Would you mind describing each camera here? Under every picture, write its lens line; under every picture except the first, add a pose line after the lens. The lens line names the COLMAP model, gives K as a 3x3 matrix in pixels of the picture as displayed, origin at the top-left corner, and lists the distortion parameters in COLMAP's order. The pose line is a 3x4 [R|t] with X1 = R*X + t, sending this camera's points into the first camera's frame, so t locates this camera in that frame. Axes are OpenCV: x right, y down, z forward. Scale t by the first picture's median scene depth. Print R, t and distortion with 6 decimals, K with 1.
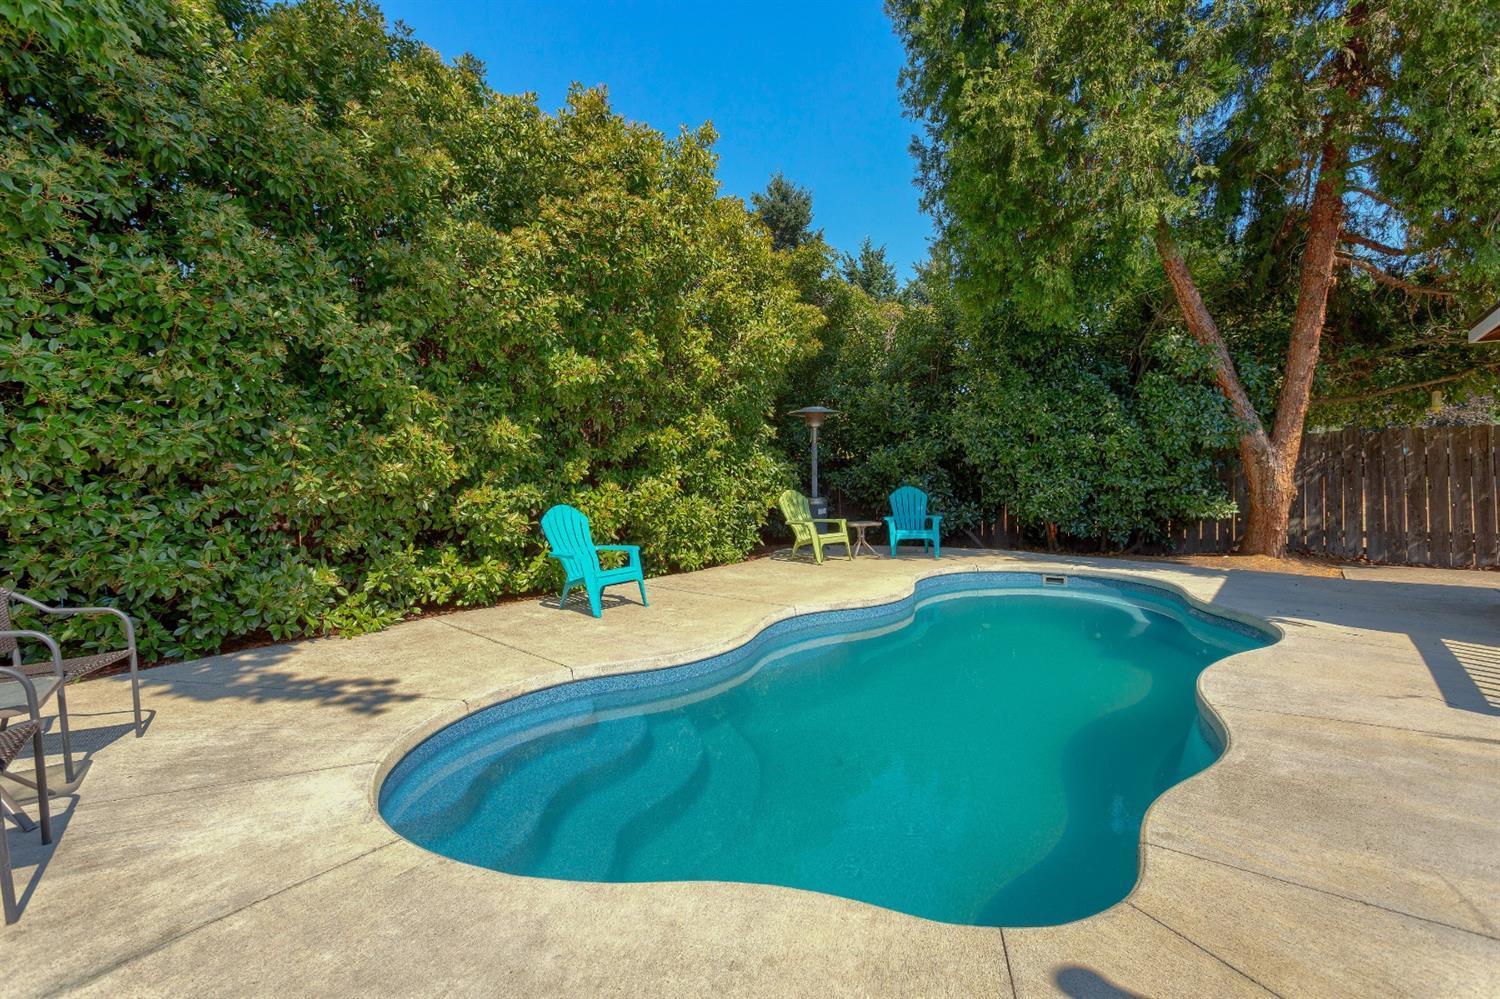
lens RADIAL K [[707.6, 0, 750.0], [0, 707.6, 499.5], [0, 0, 1]] dist [0.005577, 0.000603]
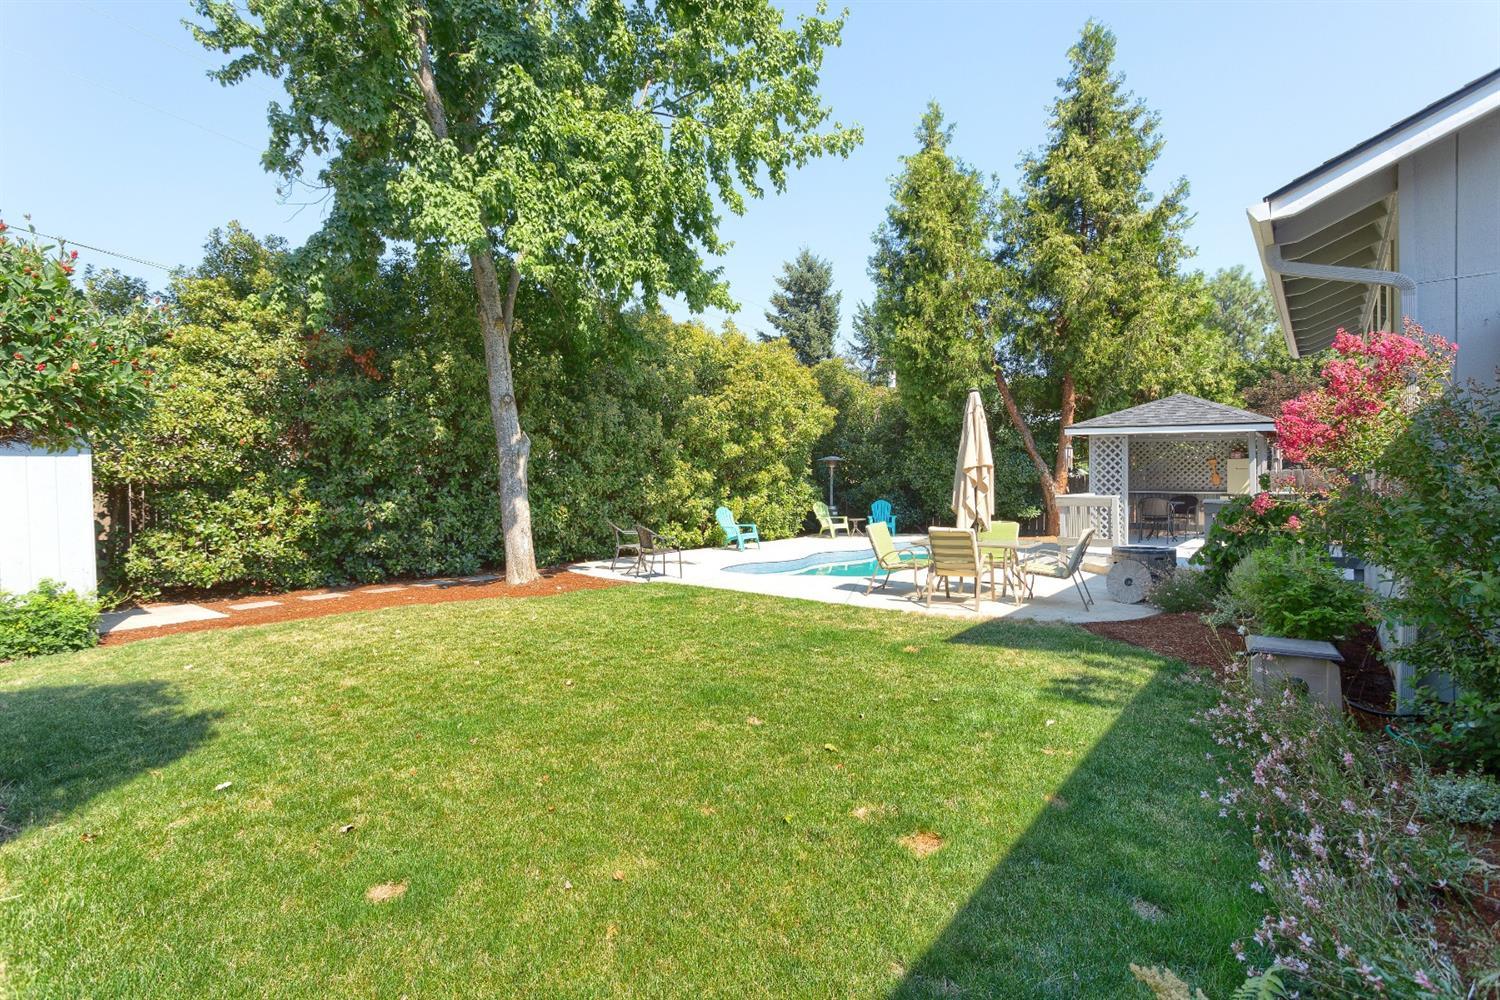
lens RADIAL K [[707.6, 0, 750.0], [0, 707.6, 500.0], [0, 0, 1]] dist [0.005577, 0.000603]
pose [[0.999608, 0.009181, -0.026449, -0.089457], [-0.009633, 0.999809, -0.017012, 0.019516], [0.026288, 0.017260, 0.999505, -1.053142]]
